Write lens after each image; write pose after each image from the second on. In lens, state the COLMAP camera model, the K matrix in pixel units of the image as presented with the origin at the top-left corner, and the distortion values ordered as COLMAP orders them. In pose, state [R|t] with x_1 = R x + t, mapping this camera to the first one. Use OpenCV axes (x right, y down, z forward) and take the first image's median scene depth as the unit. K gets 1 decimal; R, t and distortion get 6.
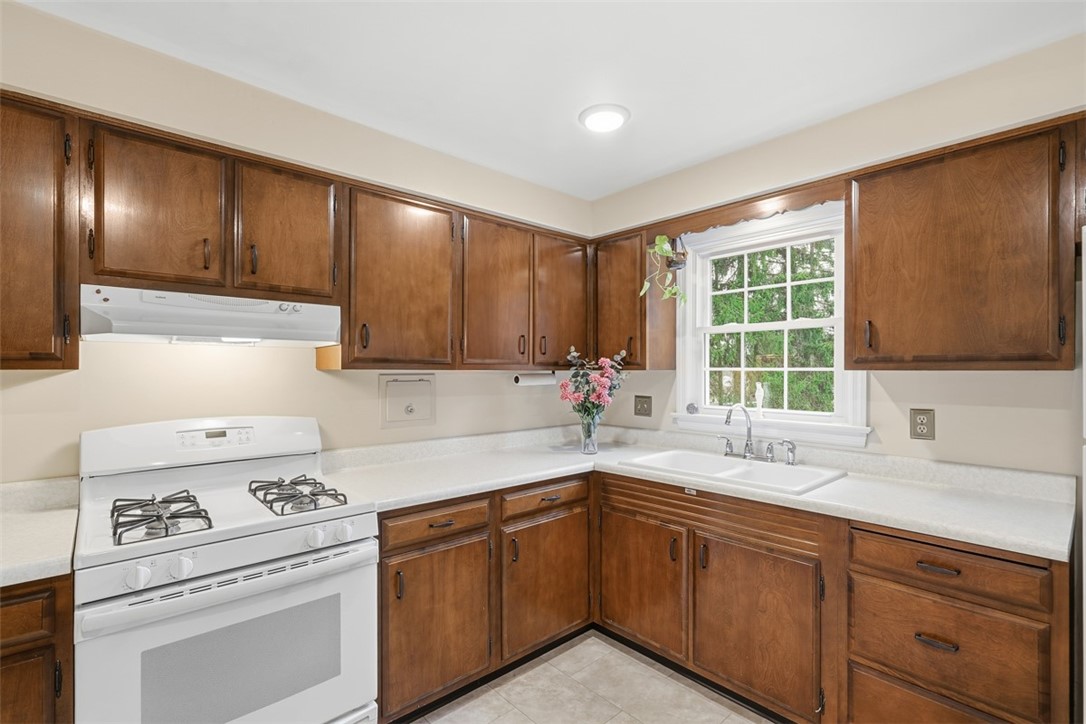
lens RADIAL K [[497.3, 0, 535.5], [0, 497.3, 370.3], [0, 0, 1]] dist [-0.004841, 0.001456]
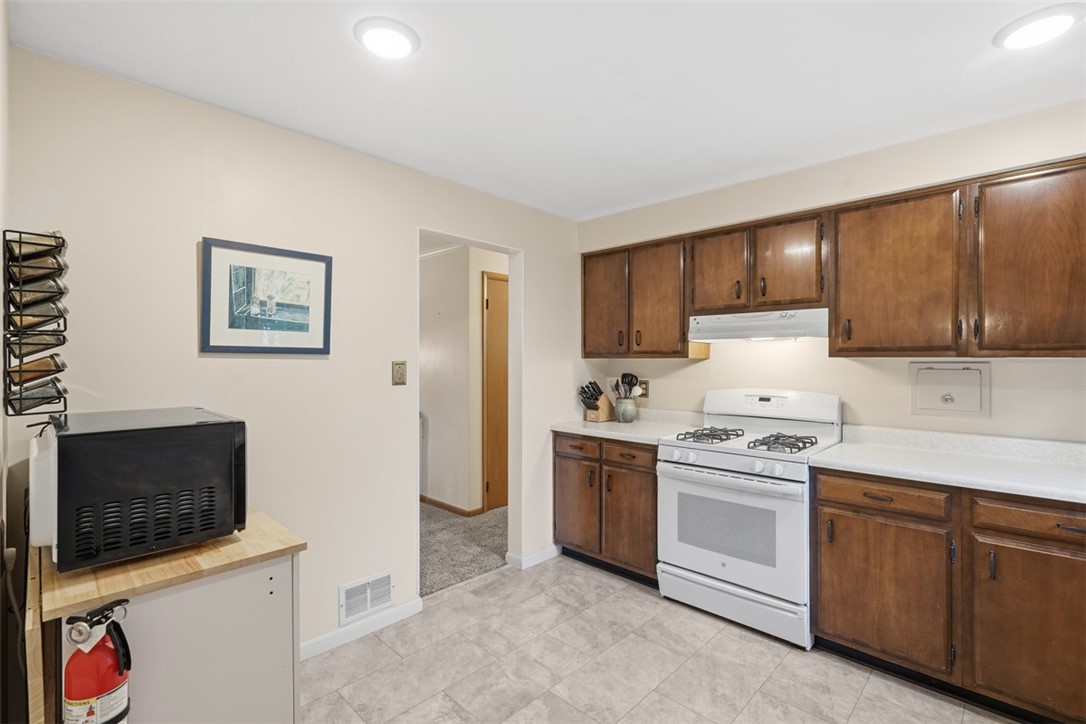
lens RADIAL K [[497.3, 0, 537.0], [0, 497.3, 357.1], [0, 0, 1]] dist [-0.004841, 0.001456]
pose [[0.066653, -0.008503, -0.997740, 0.826582], [-0.004014, 0.999953, -0.008790, 0.011785], [0.997768, 0.004591, 0.066616, 0.169126]]
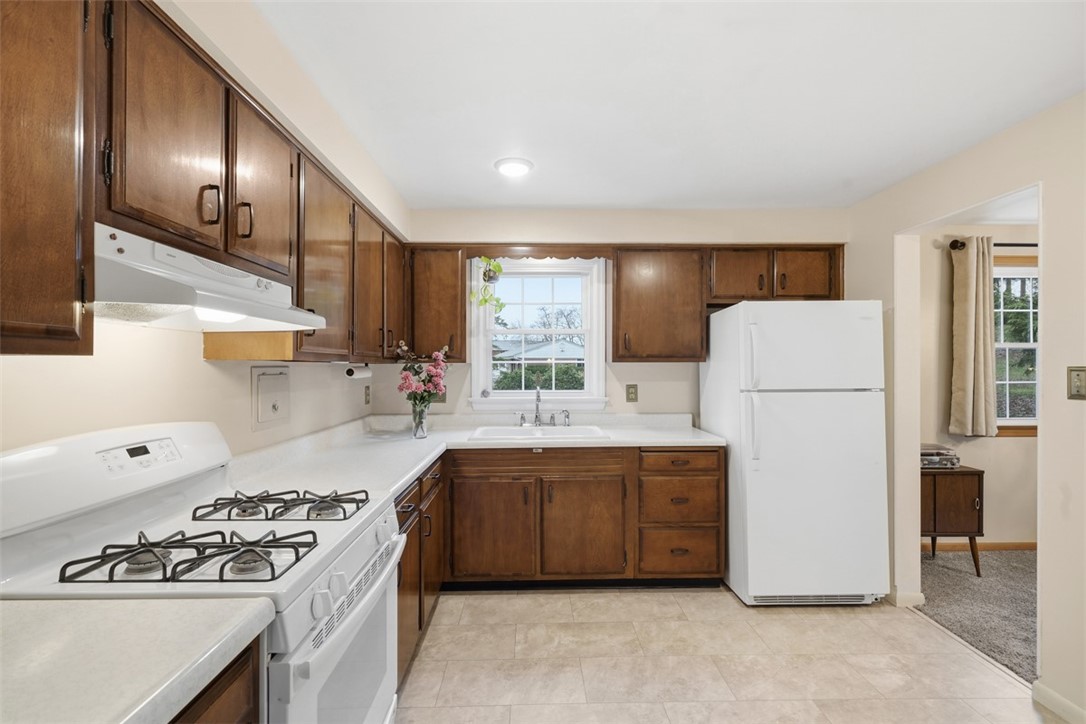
lens RADIAL K [[497.3, 0, 538.6], [0, 497.3, 363.5], [0, 0, 1]] dist [-0.004841, 0.001456]
pose [[0.646540, 0.001647, 0.762878, -0.772010], [0.002888, 0.999985, -0.004606, 0.010005], [-0.762874, 0.005181, 0.646526, 0.110888]]
